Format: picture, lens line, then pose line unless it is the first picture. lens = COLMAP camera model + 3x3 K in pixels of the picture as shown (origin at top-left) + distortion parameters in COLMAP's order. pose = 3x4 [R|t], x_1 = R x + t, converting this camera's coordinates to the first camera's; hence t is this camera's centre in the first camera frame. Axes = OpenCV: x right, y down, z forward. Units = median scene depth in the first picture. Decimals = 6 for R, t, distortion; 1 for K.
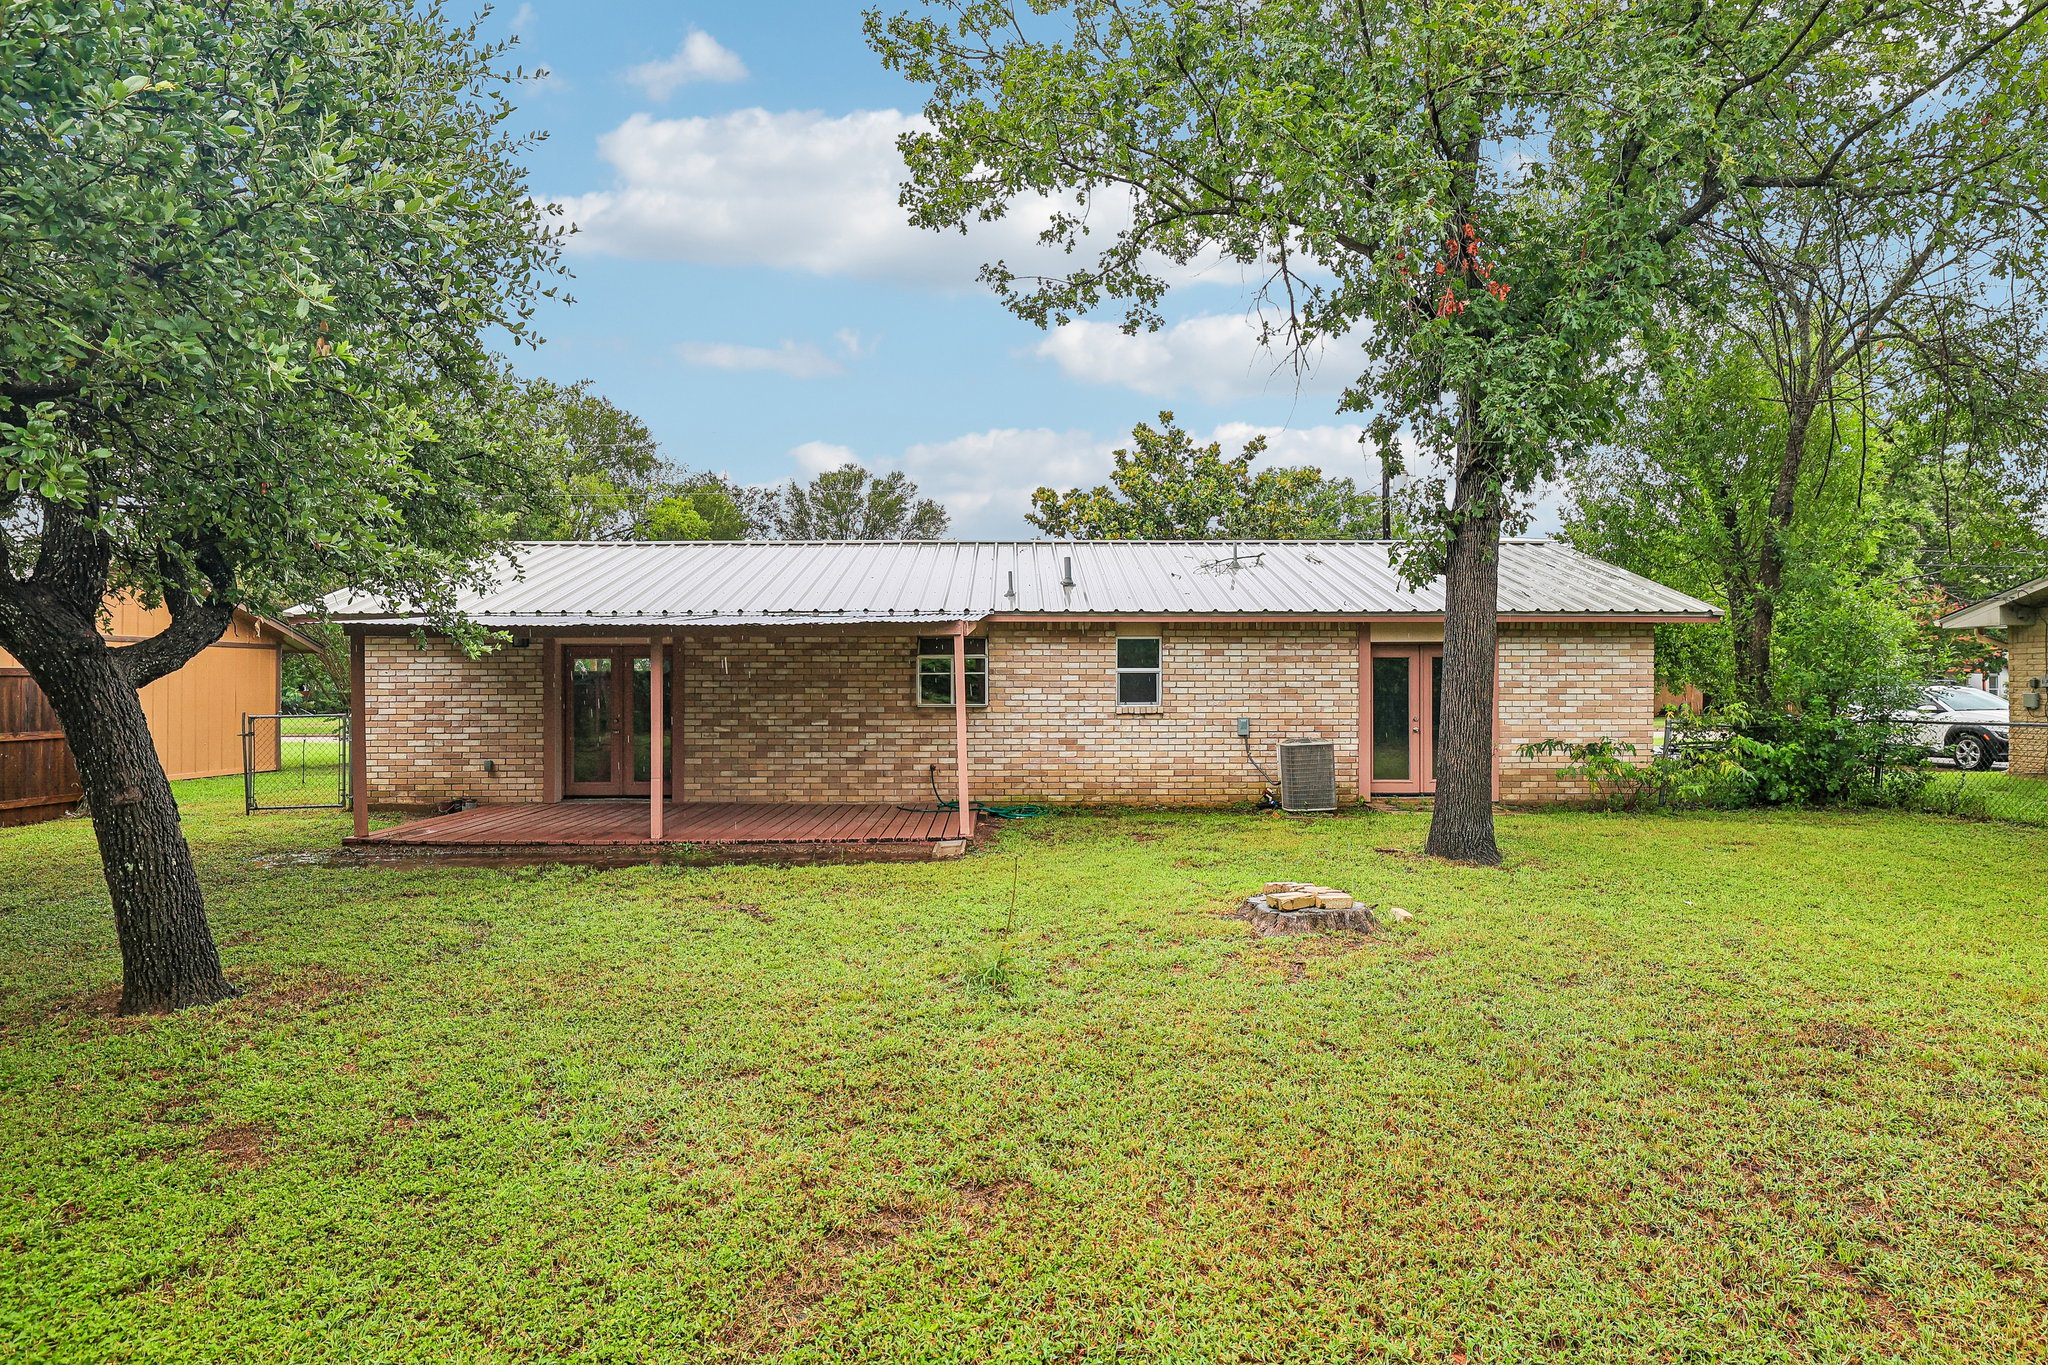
lens RADIAL K [[1100.8, 0, 1018.2], [0, 1100.8, 680.0], [0, 0, 1]] dist [-0.006939, 0.000494]
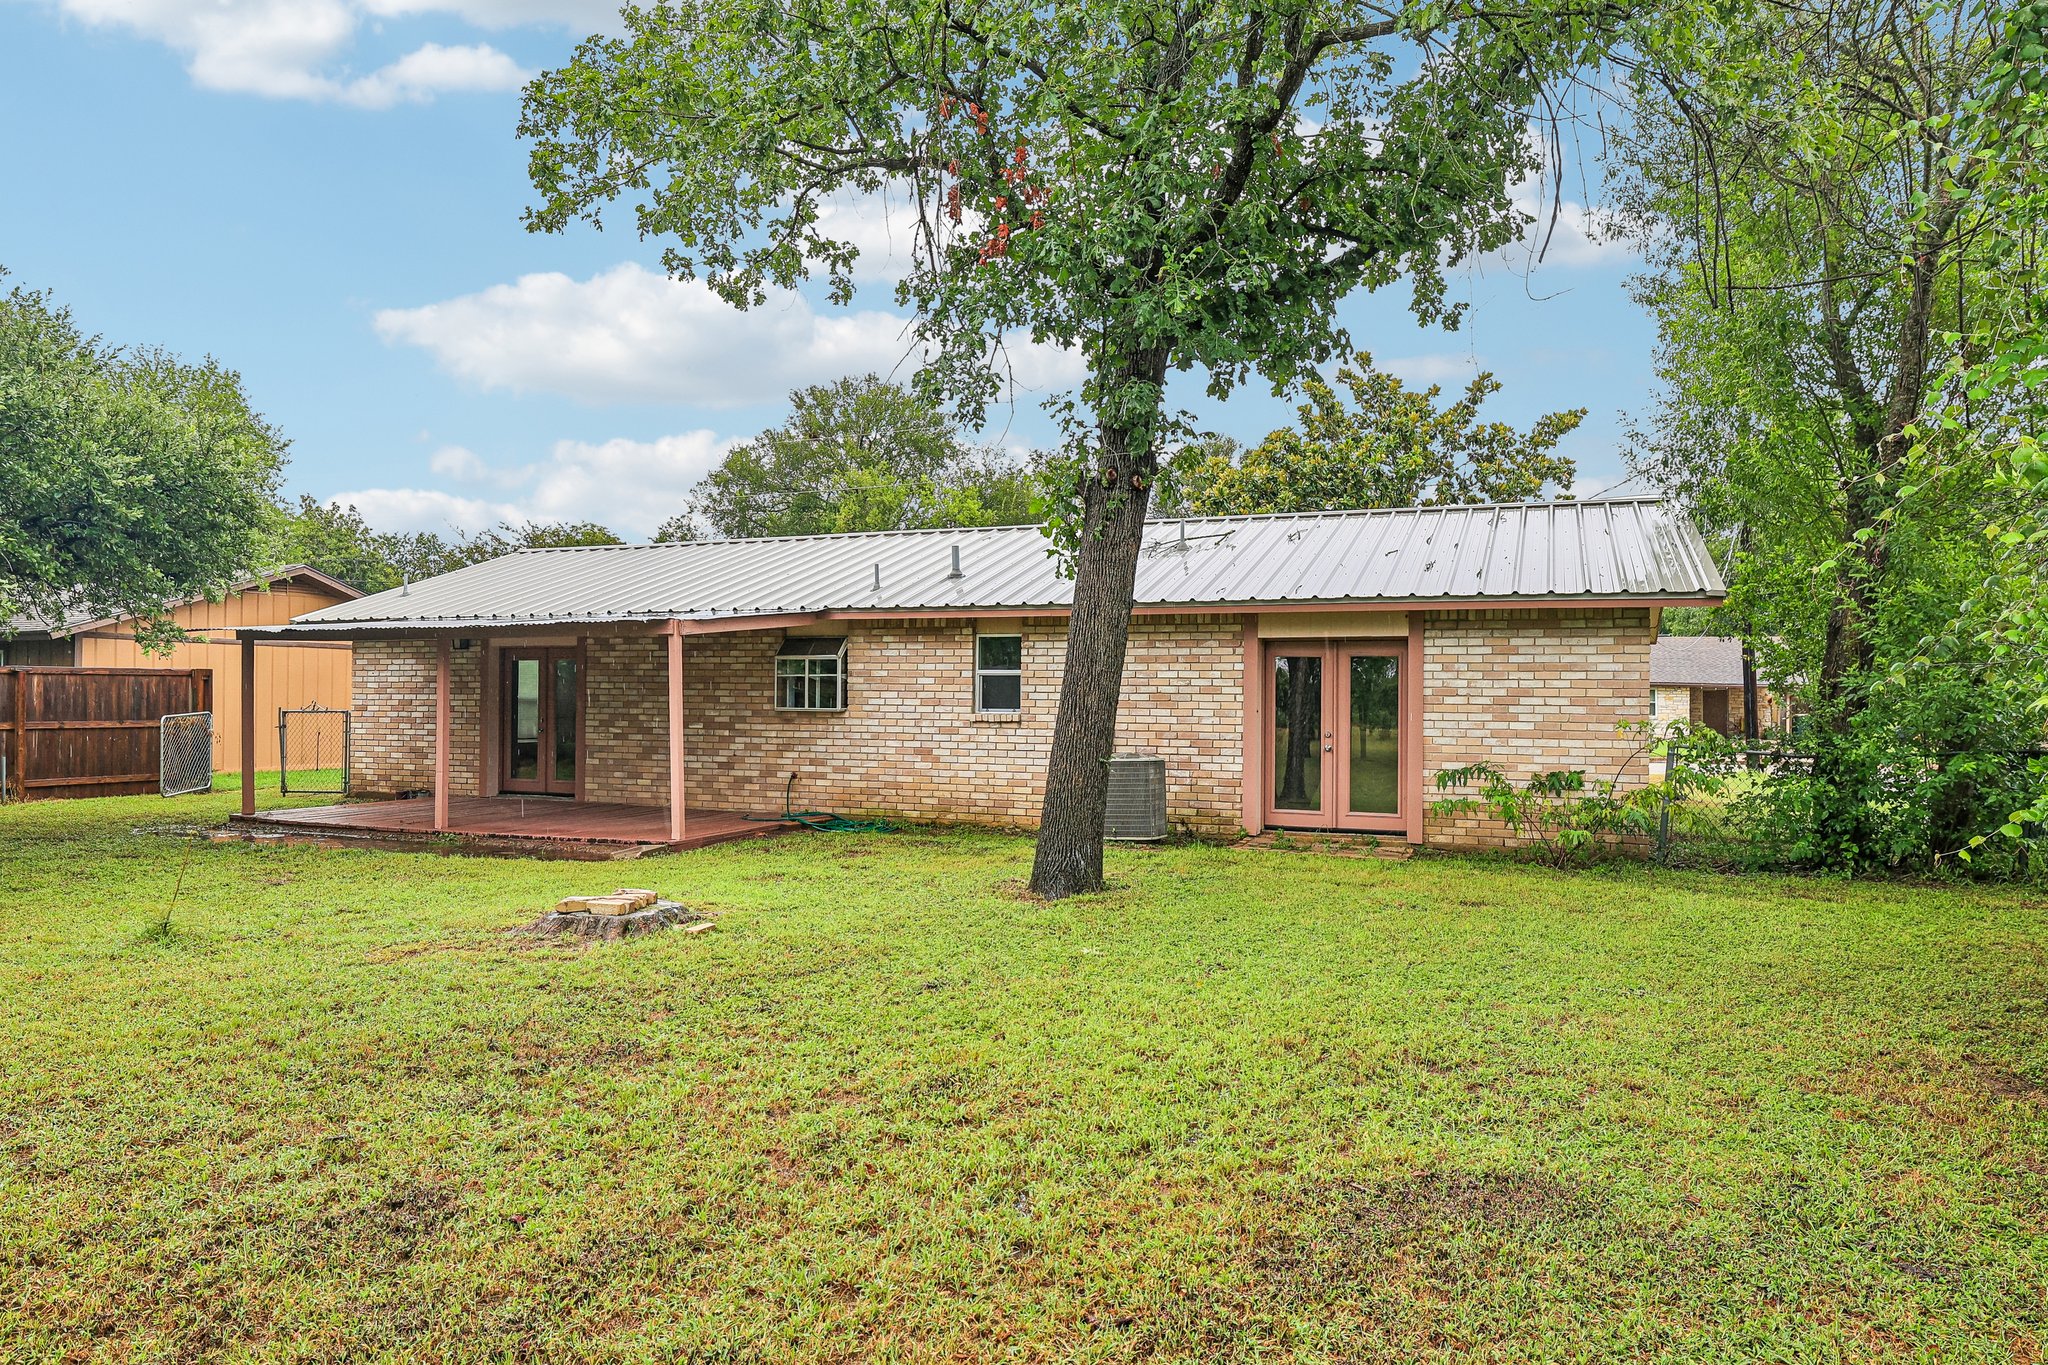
lens RADIAL K [[1303.5, 0, 1023.2], [0, 1303.5, 676.8], [0, 0, 1]] dist [-0.008002, -0.001548]
pose [[0.919392, 0.003366, -0.393329, 0.539681], [-0.006199, 0.999963, -0.005932, 0.000735], [0.393294, 0.007892, 0.919379, 0.052691]]
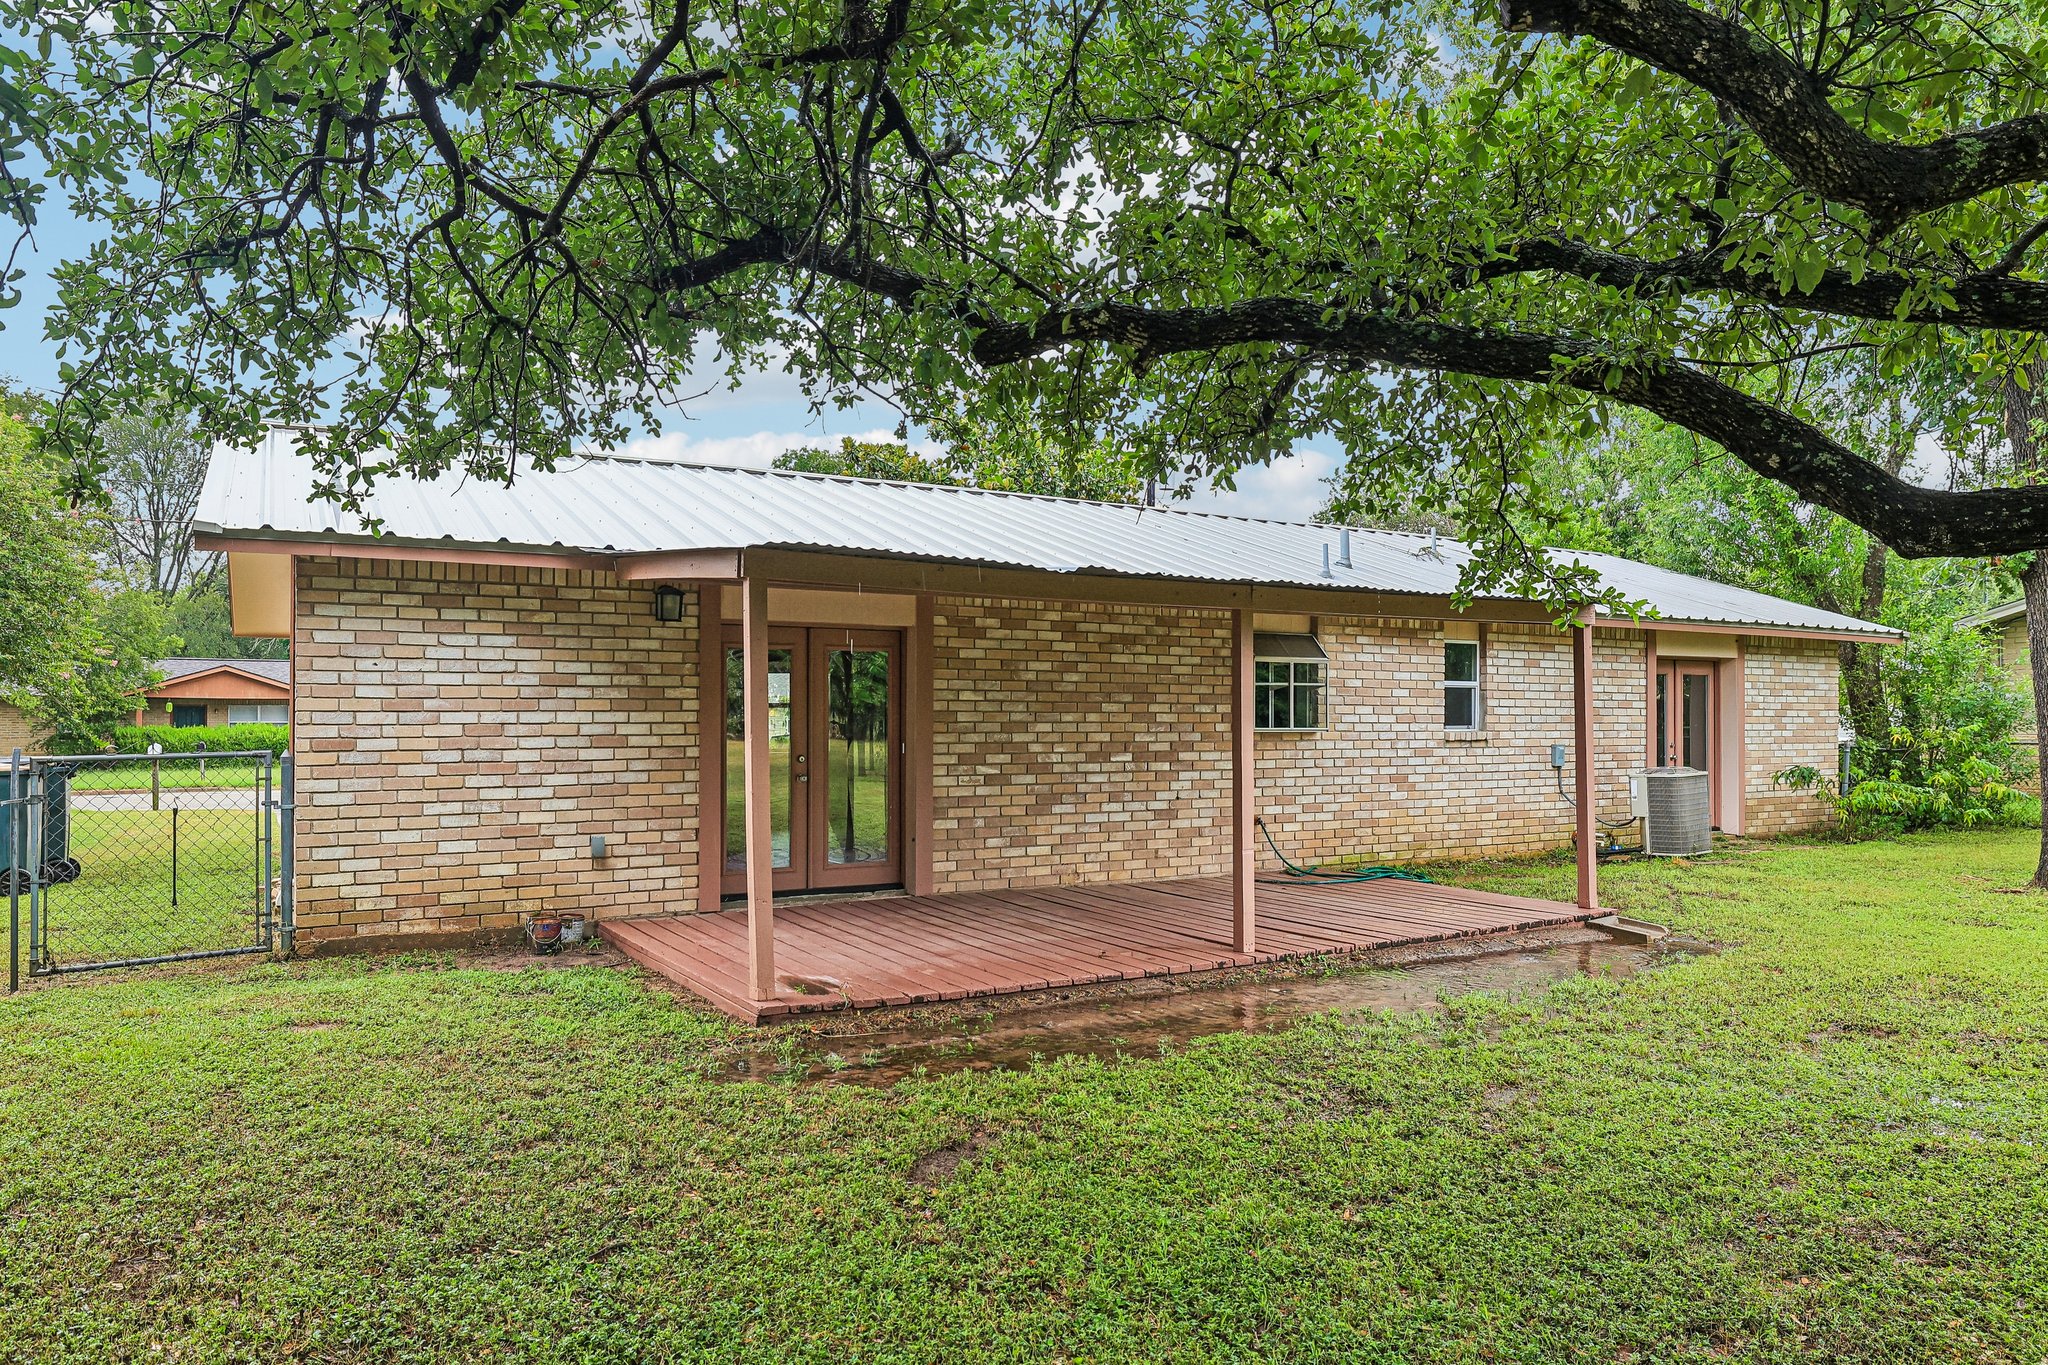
lens RADIAL K [[1303.5, 0, 1027.2], [0, 1303.5, 696.2], [0, 0, 1]] dist [-0.008002, -0.001548]
pose [[0.870524, 0.011200, 0.491999, -0.604249], [-0.005721, 0.999904, -0.012640, 0.012943], [-0.492093, 0.008189, 0.870504, 0.361185]]
